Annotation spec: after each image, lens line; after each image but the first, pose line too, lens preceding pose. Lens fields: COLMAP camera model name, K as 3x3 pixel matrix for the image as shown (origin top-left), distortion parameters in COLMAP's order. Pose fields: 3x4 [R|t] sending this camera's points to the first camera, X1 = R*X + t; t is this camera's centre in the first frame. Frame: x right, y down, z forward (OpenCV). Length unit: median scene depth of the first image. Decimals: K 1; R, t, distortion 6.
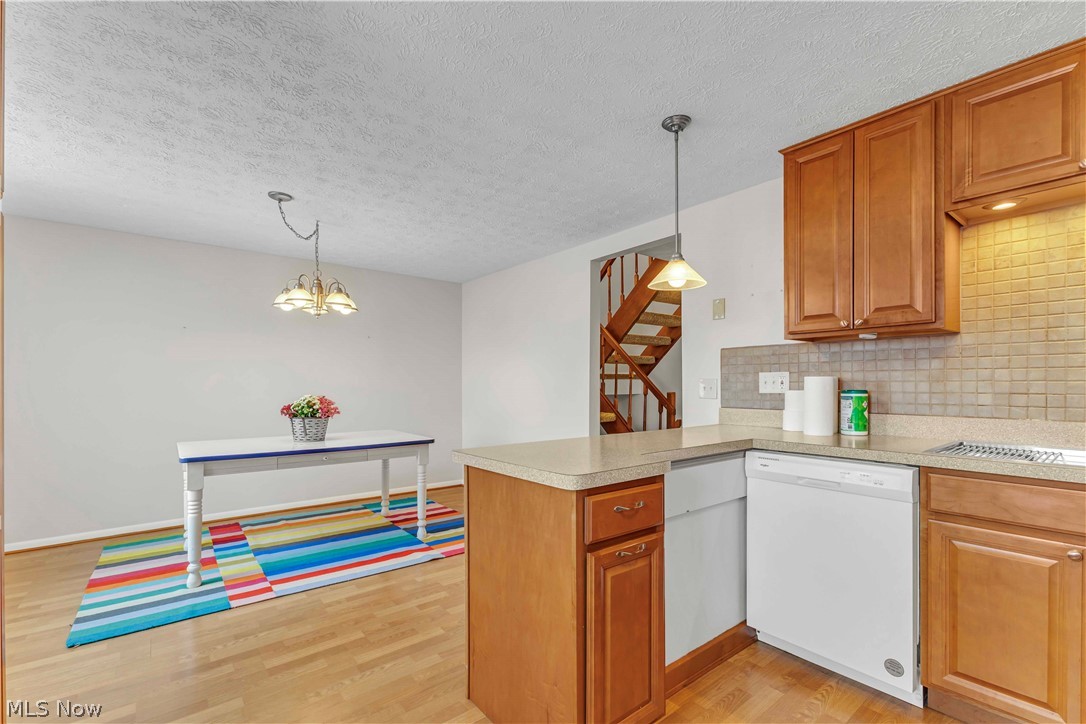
lens RADIAL K [[475.7, 0, 549.5], [0, 475.7, 383.3], [0, 0, 1]] dist [0.016155, -0.003317]
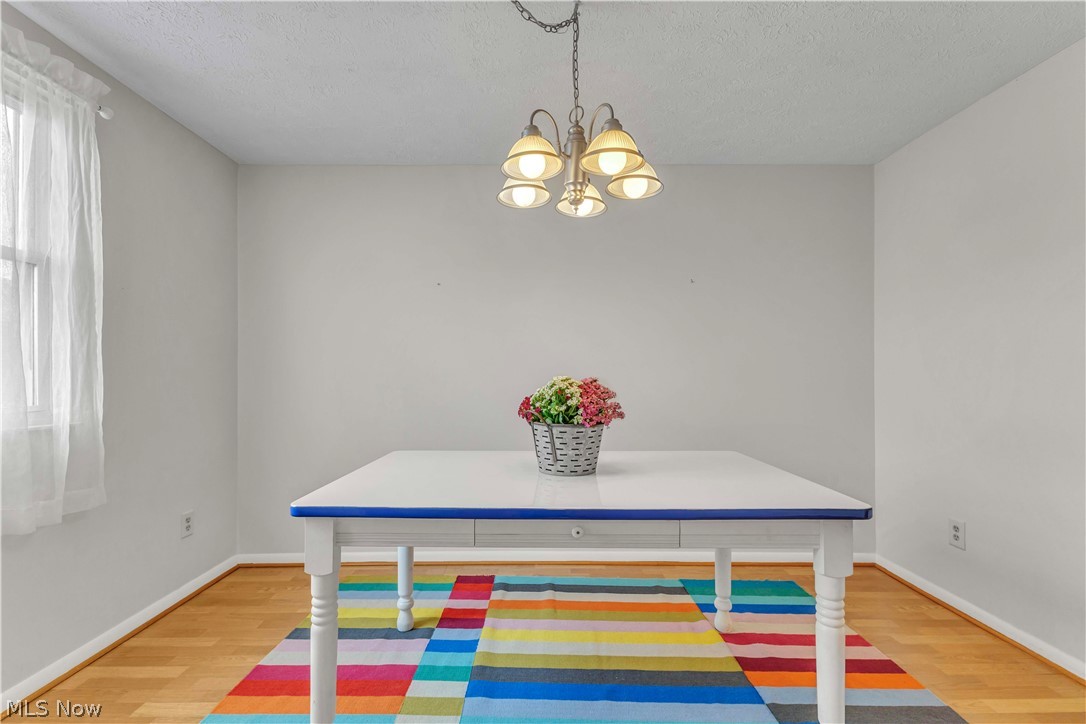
lens RADIAL K [[475.7, 0, 545.1], [0, 475.7, 370.8], [0, 0, 1]] dist [0.016155, -0.003317]
pose [[0.782480, -0.006793, -0.622638, -0.221424], [-0.000245, 0.999937, -0.011218, 0.024278], [0.622675, 0.008930, 0.782430, 0.616531]]
